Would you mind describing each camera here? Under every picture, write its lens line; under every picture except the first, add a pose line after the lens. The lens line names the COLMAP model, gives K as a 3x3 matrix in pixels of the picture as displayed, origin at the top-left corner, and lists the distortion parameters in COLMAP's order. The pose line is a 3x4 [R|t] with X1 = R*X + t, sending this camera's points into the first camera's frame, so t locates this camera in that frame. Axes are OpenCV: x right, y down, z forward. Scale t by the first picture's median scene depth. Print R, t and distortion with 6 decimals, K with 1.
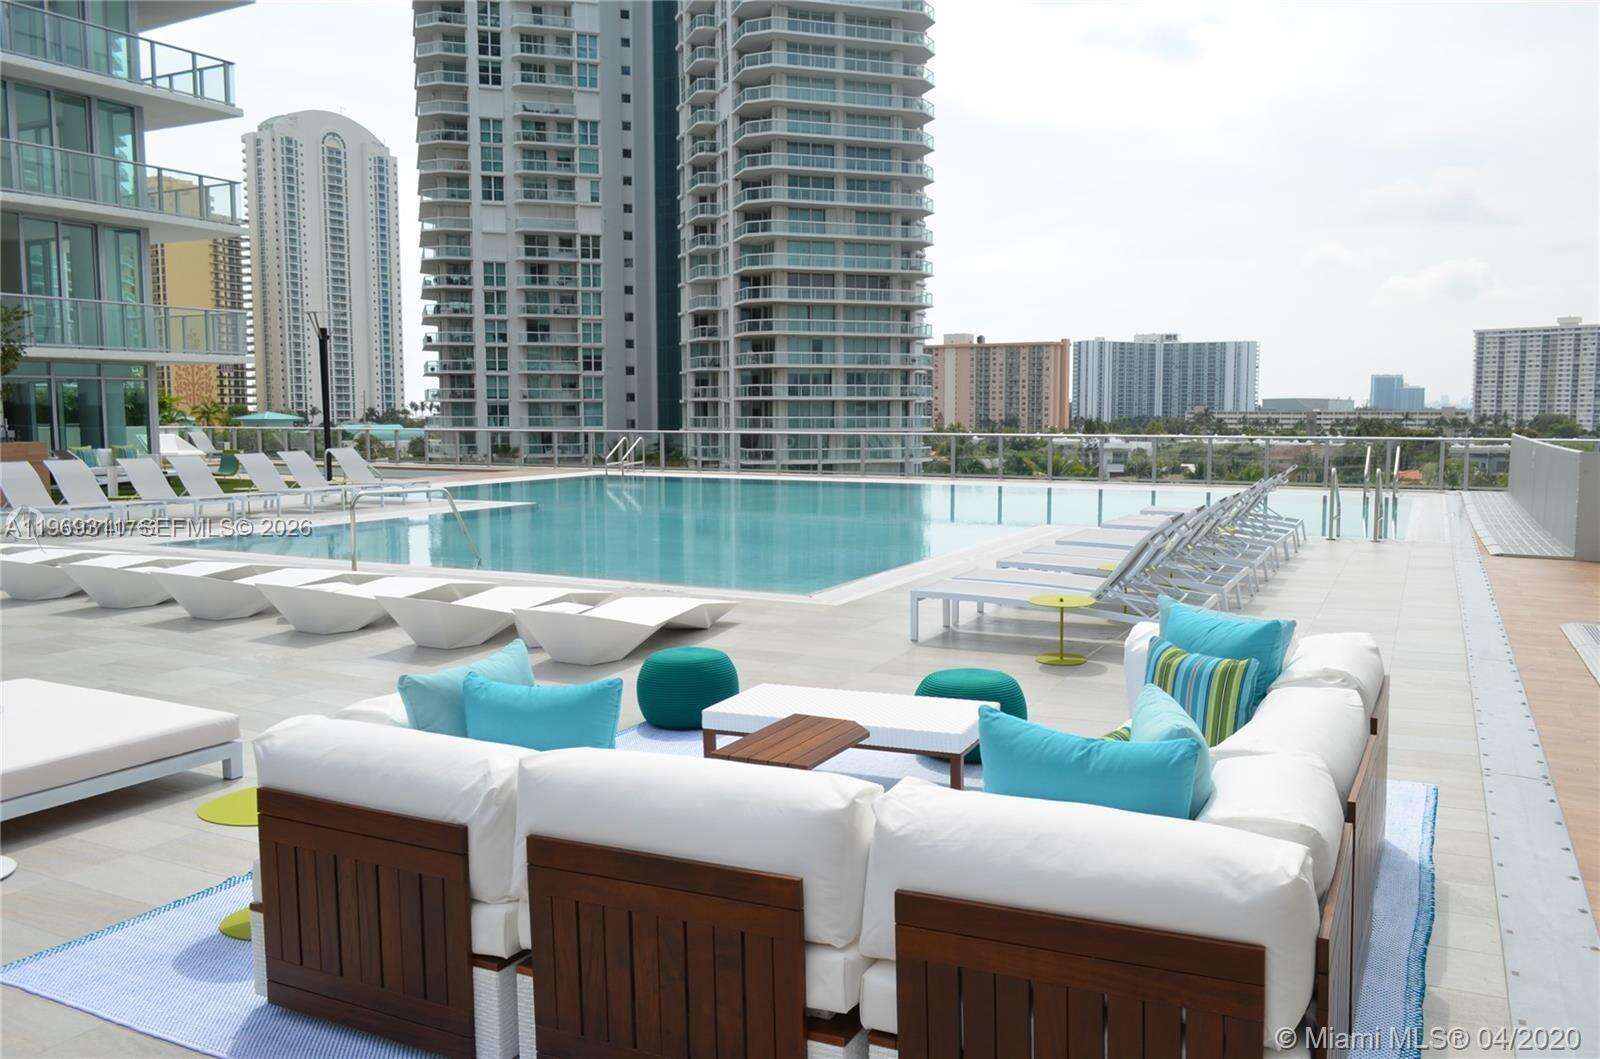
lens RADIAL K [[1249.2, 0, 816.3], [0, 1249.2, 534.0], [0, 0, 1]] dist [-0.015472, 0.013958]
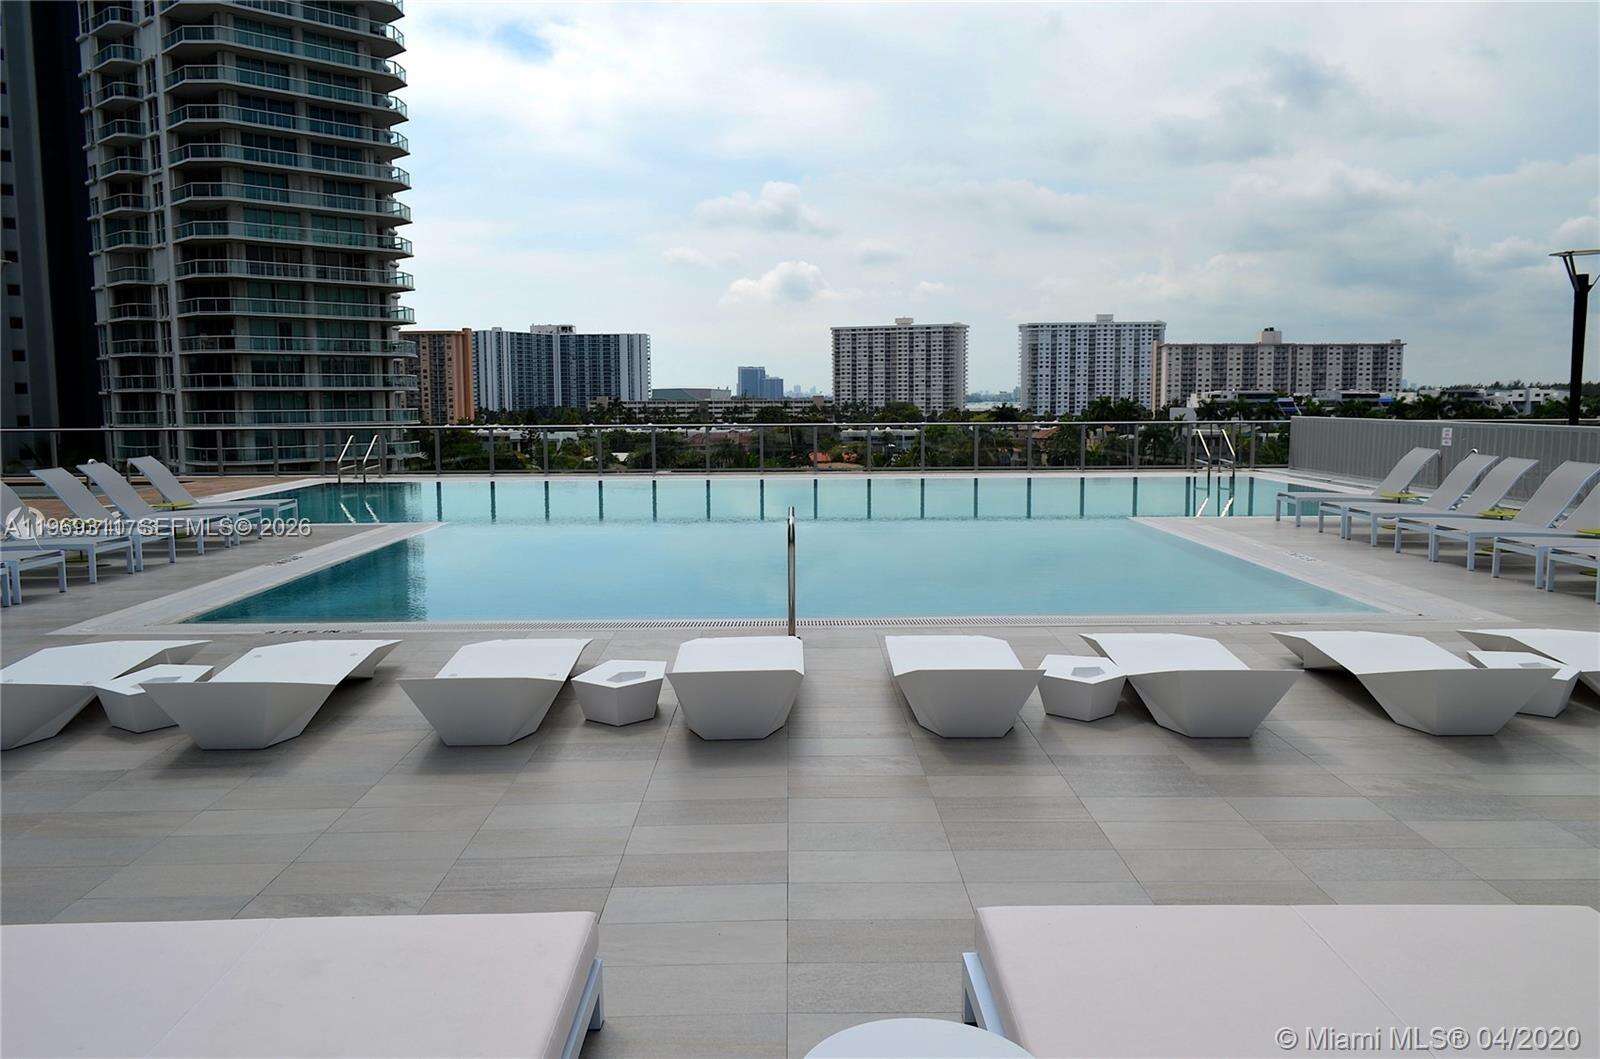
lens RADIAL K [[1249.2, 0, 804.7], [0, 1249.2, 529.8], [0, 0, 1]] dist [-0.015472, 0.013958]
pose [[0.886674, -0.053324, 0.459309, -0.040522], [0.051485, 0.998537, 0.016536, -0.002334], [-0.459519, 0.008985, 0.888122, 0.023818]]
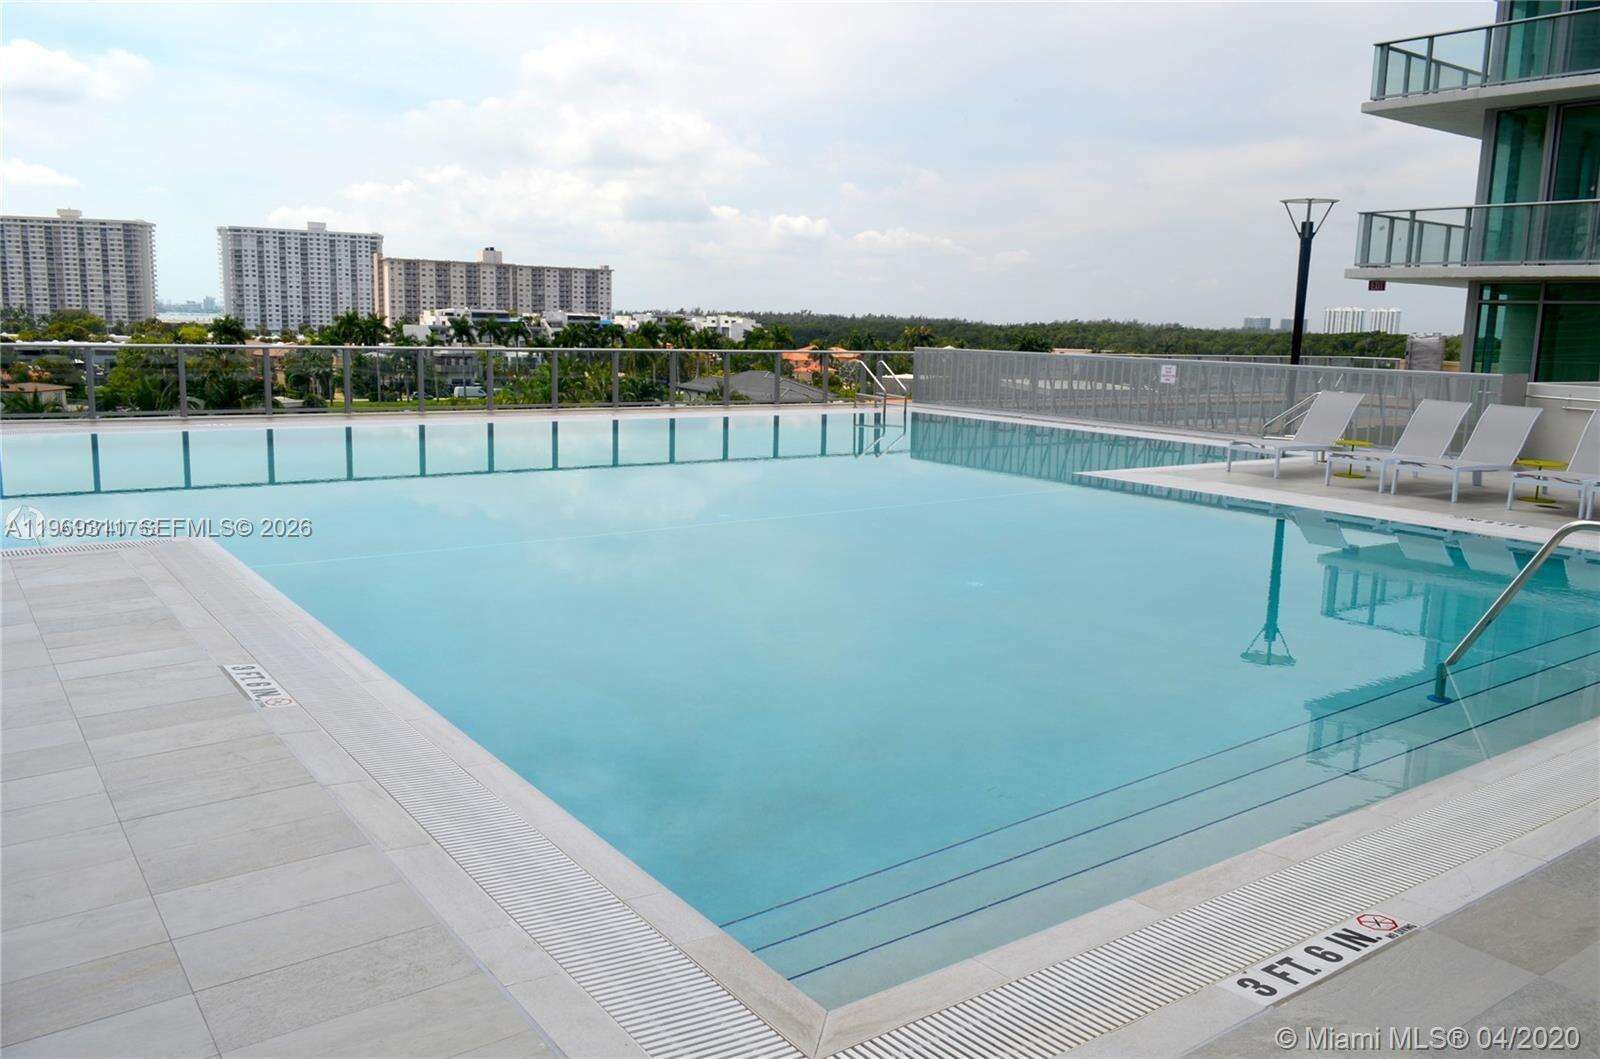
lens RADIAL K [[1249.2, 0, 798.9], [0, 1249.2, 528.2], [0, 0, 1]] dist [-0.015472, 0.013958]
pose [[0.450719, -0.132647, 0.882755, -0.065627], [0.062703, 0.991160, 0.116921, -0.007444], [-0.890461, 0.002652, 0.455052, 0.082983]]
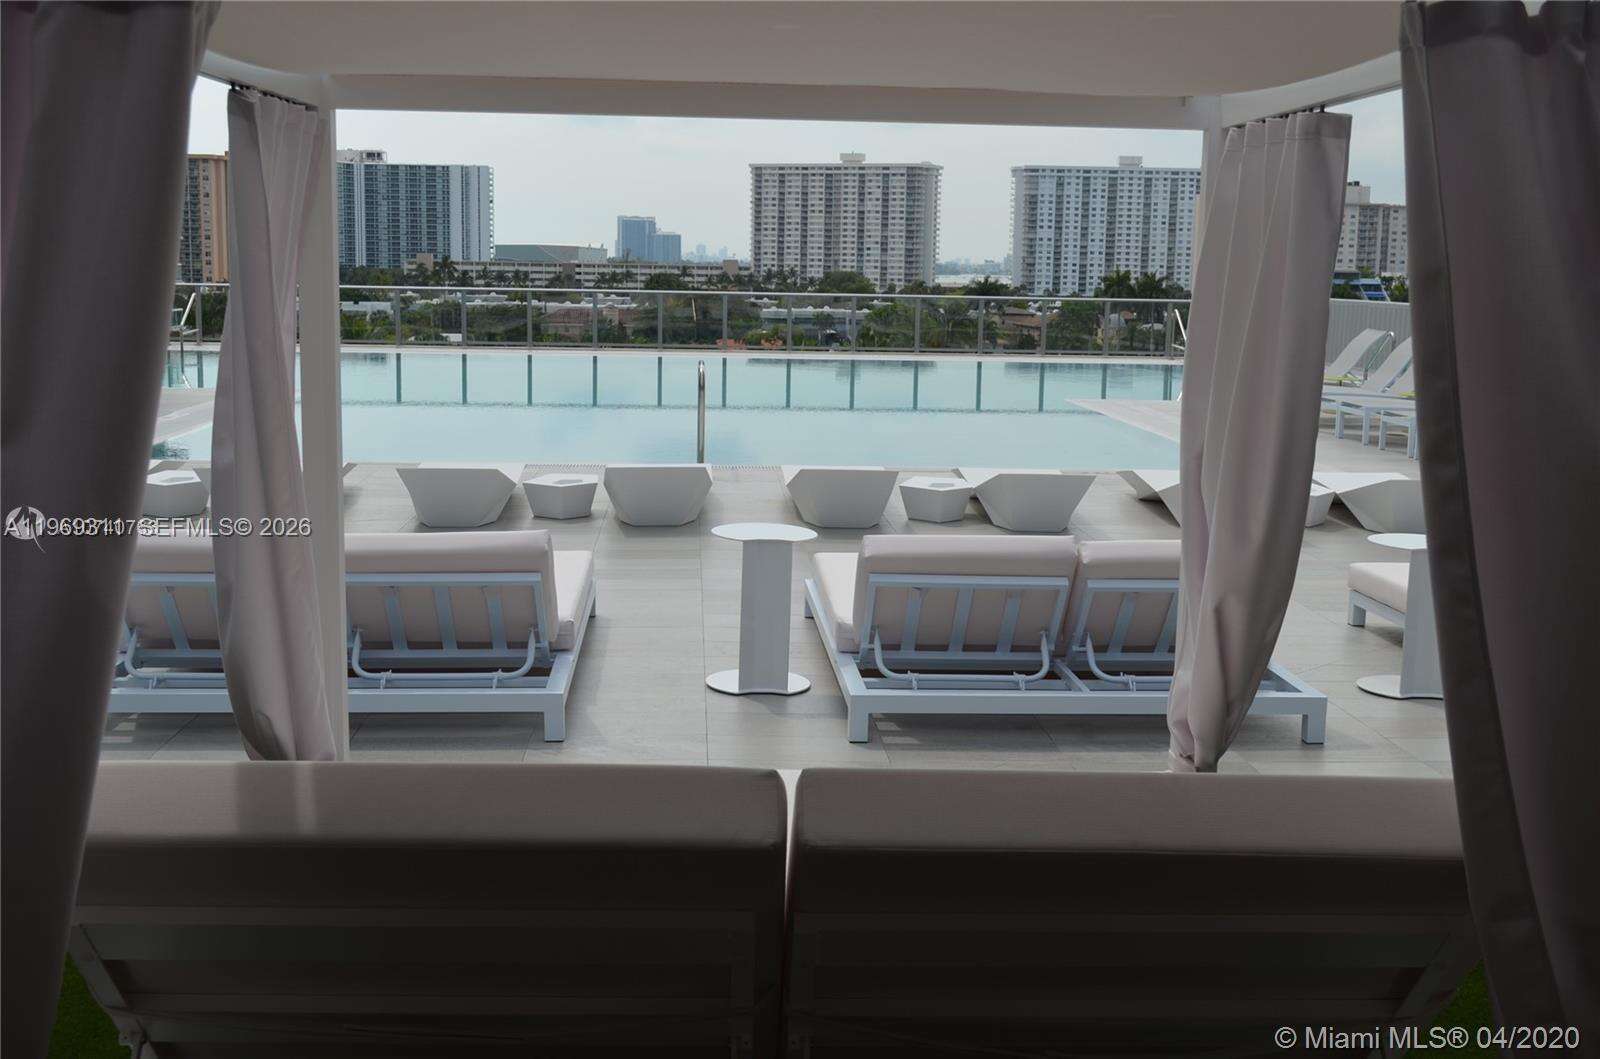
lens RADIAL K [[1759.5, 0, 804.4], [0, 1759.5, 525.7], [0, 0, 1]] dist [-0.021013, 0.000000]
pose [[0.861057, -0.058667, 0.505113, -0.050394], [0.031965, 0.997603, 0.061377, -0.000311], [-0.507503, -0.036703, 0.860868, 0.005335]]
